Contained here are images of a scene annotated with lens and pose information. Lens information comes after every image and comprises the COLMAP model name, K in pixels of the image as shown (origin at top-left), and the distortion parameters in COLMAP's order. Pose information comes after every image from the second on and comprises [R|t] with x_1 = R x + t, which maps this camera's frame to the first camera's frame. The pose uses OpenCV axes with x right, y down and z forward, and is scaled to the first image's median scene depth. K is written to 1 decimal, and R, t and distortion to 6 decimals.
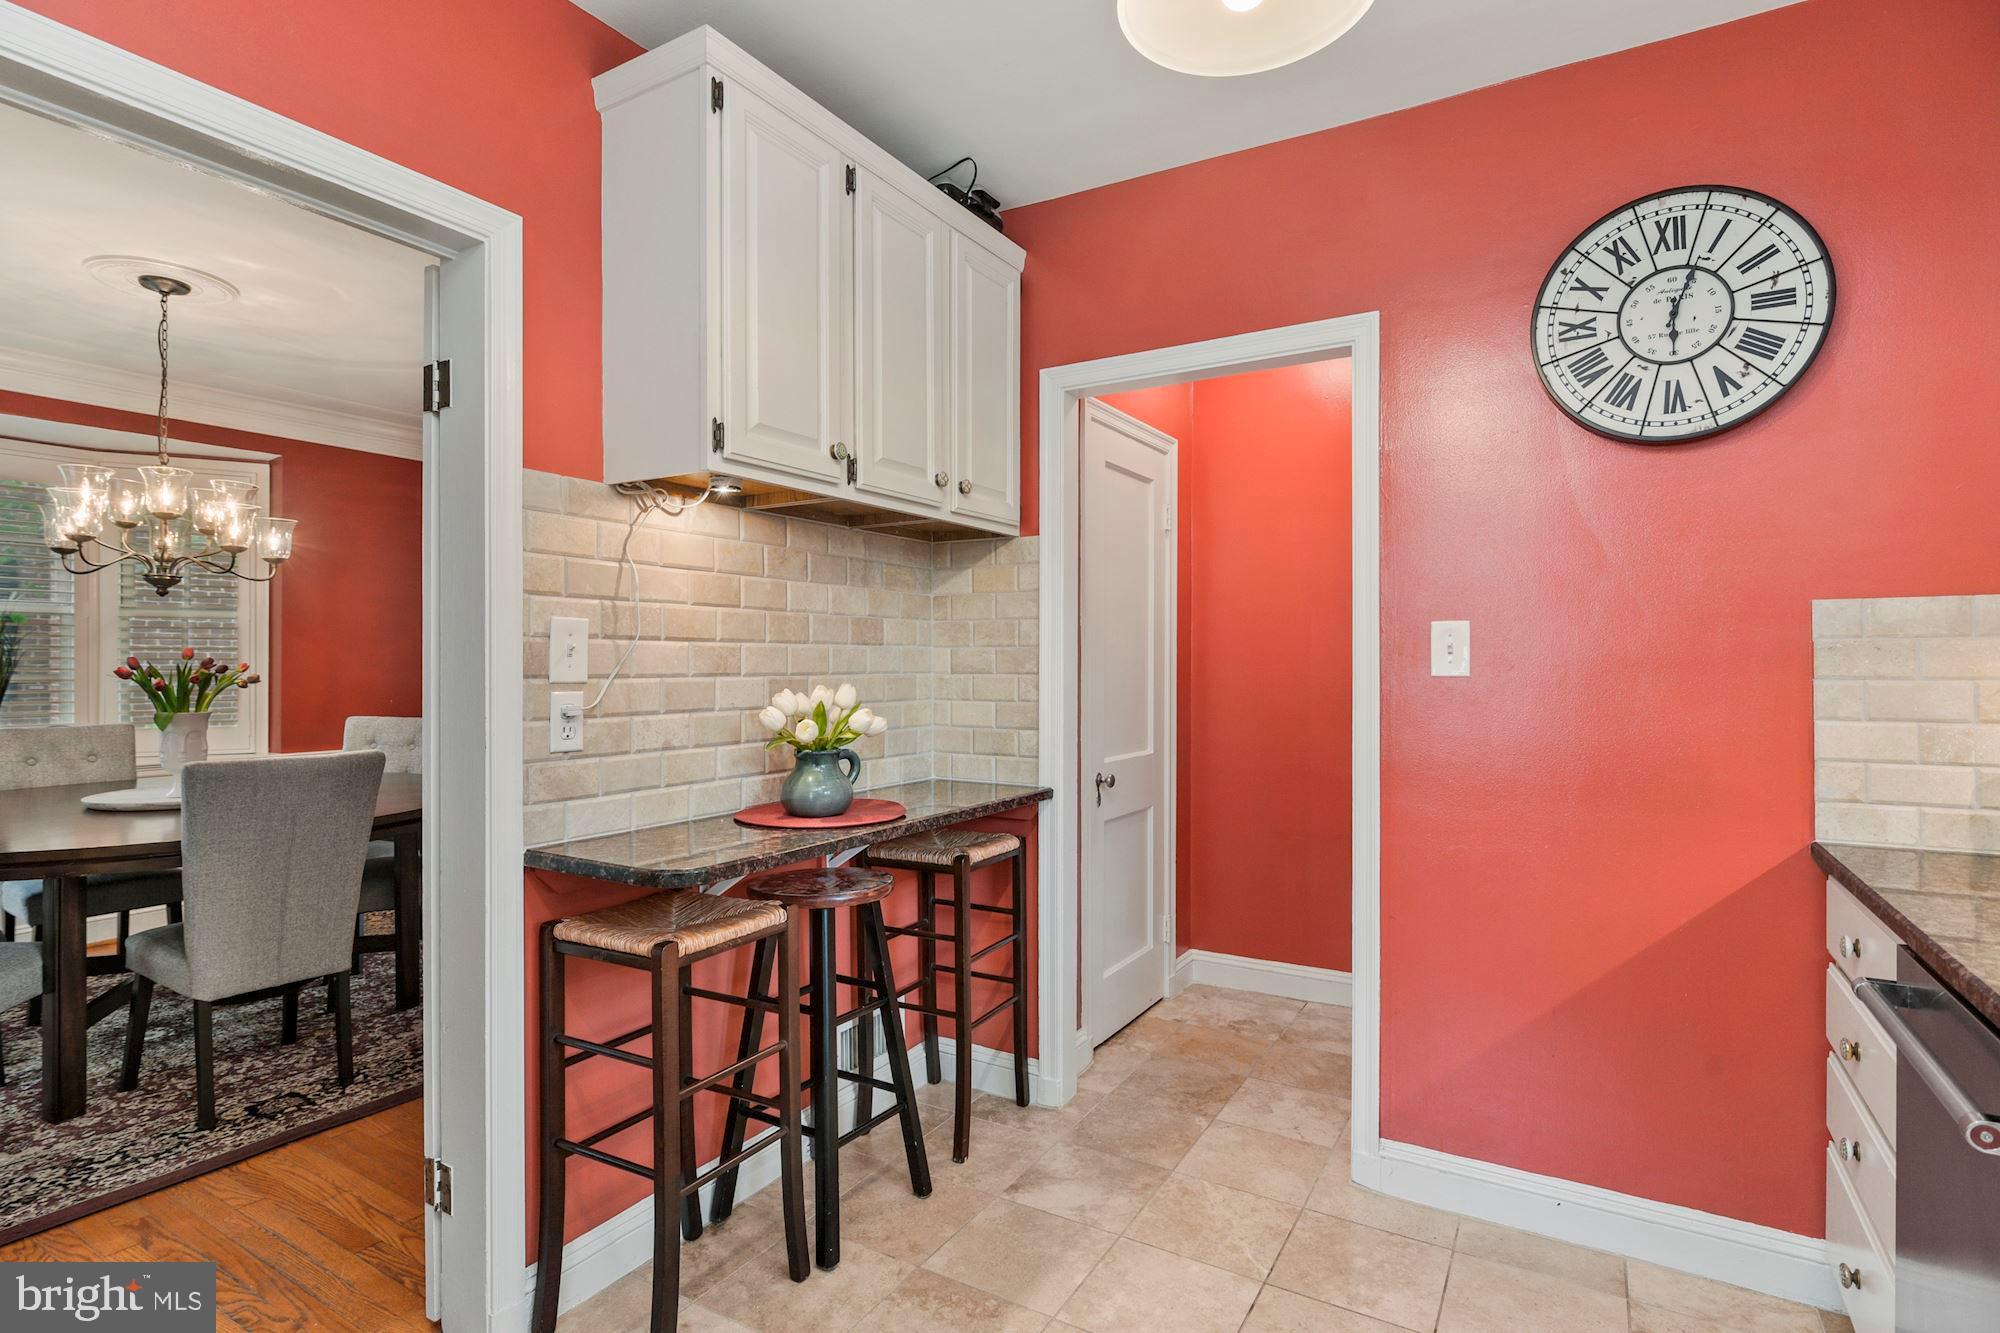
lens RADIAL K [[981.6, 0, 1002.3], [0, 981.6, 643.0], [0, 0, 1]] dist [-0.008900, -0.000522]
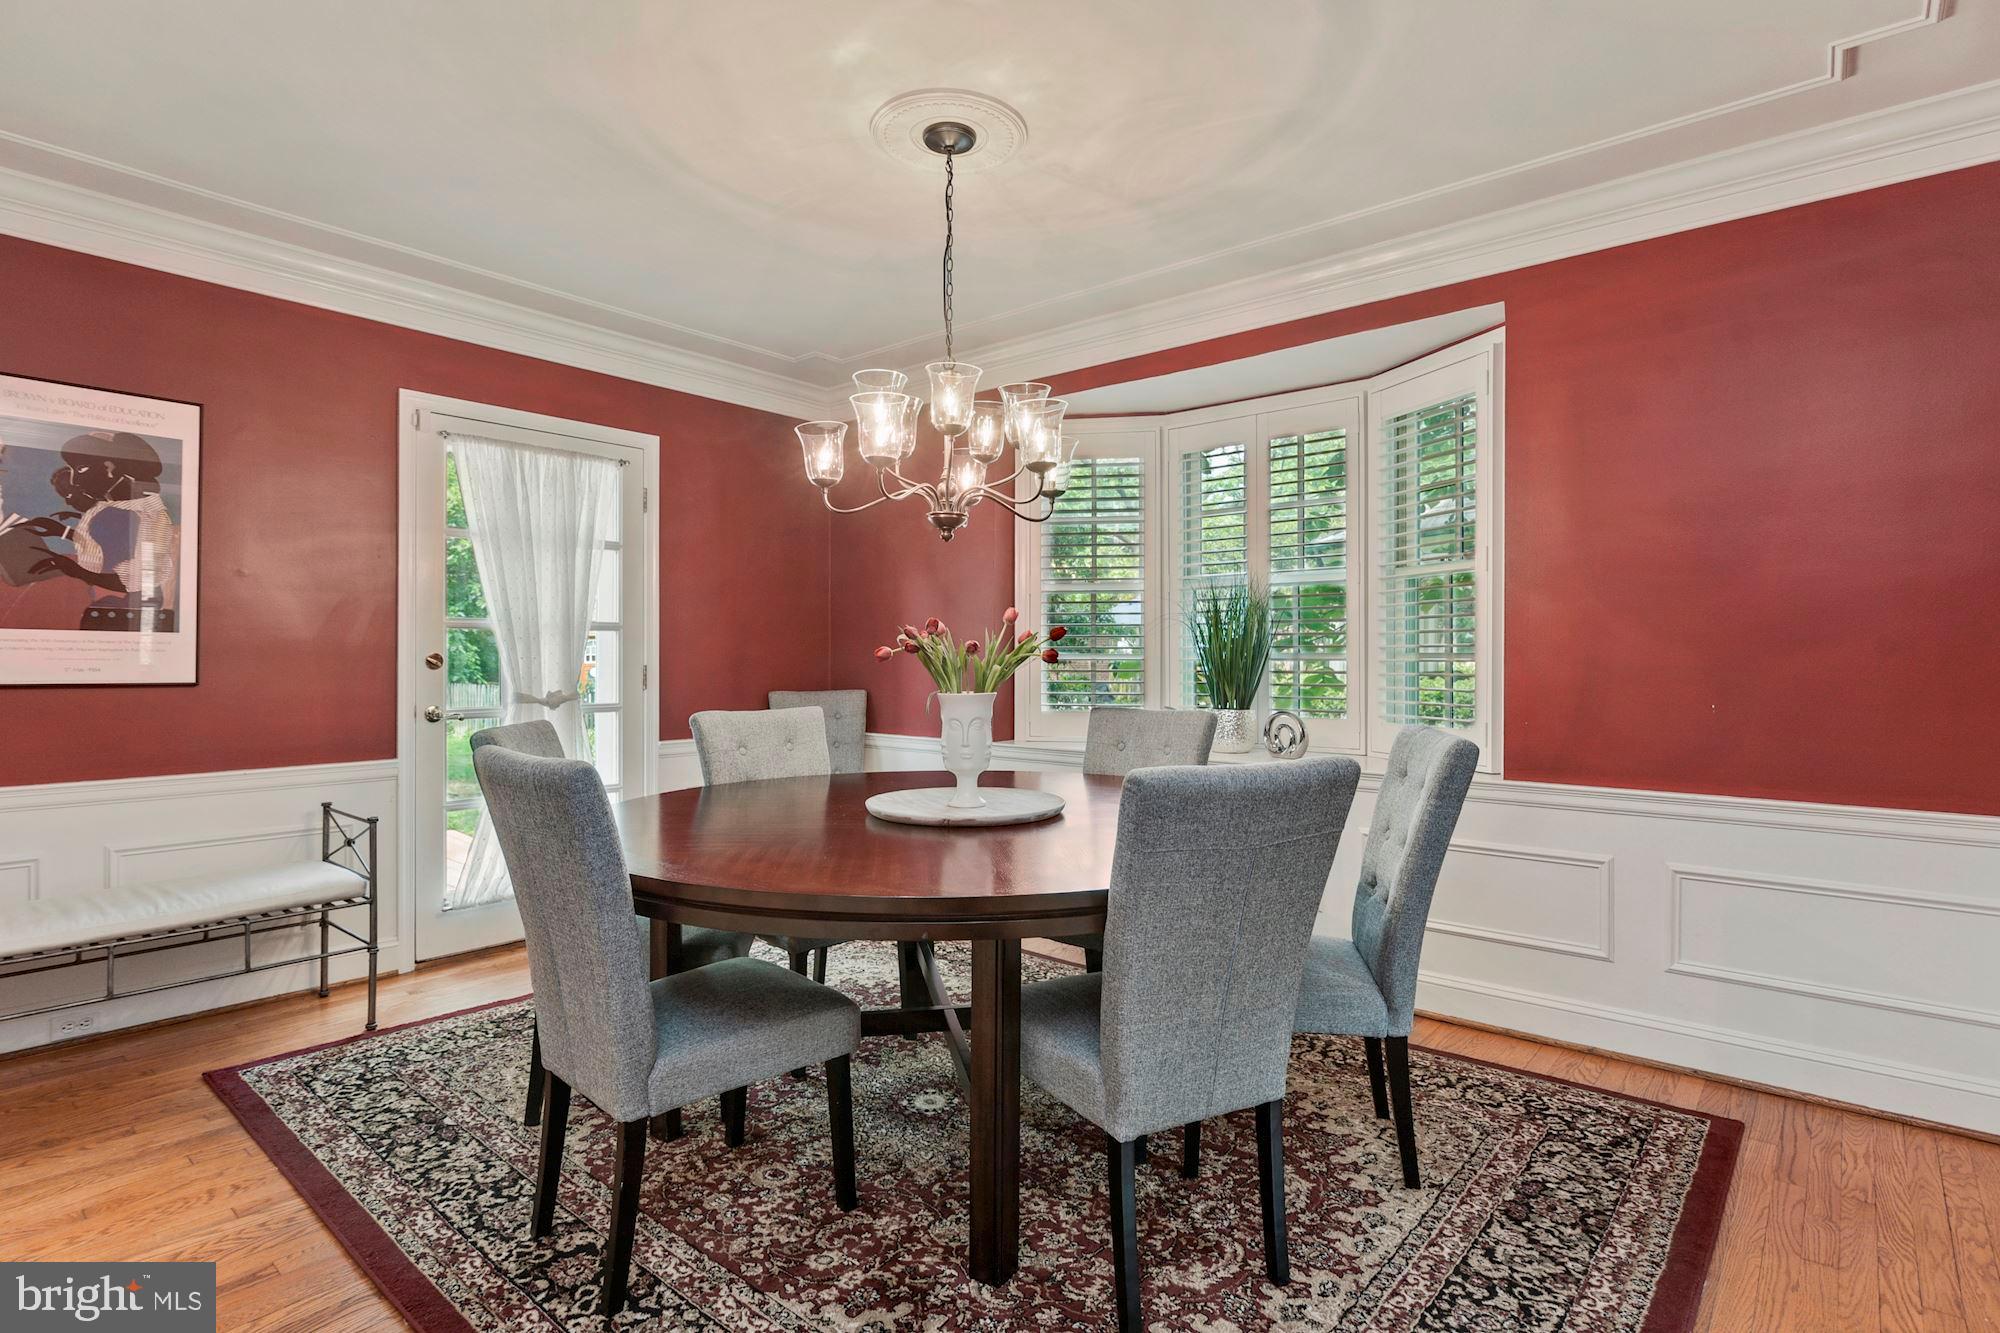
lens RADIAL K [[981.6, 0, 1002.3], [0, 981.6, 643.0], [0, 0, 1]] dist [-0.008900, -0.000522]
pose [[-0.159606, -0.013115, -0.987094, -0.099208], [0.014919, 0.999766, -0.015696, 0.047452], [0.987068, -0.017231, -0.159373, 1.163824]]
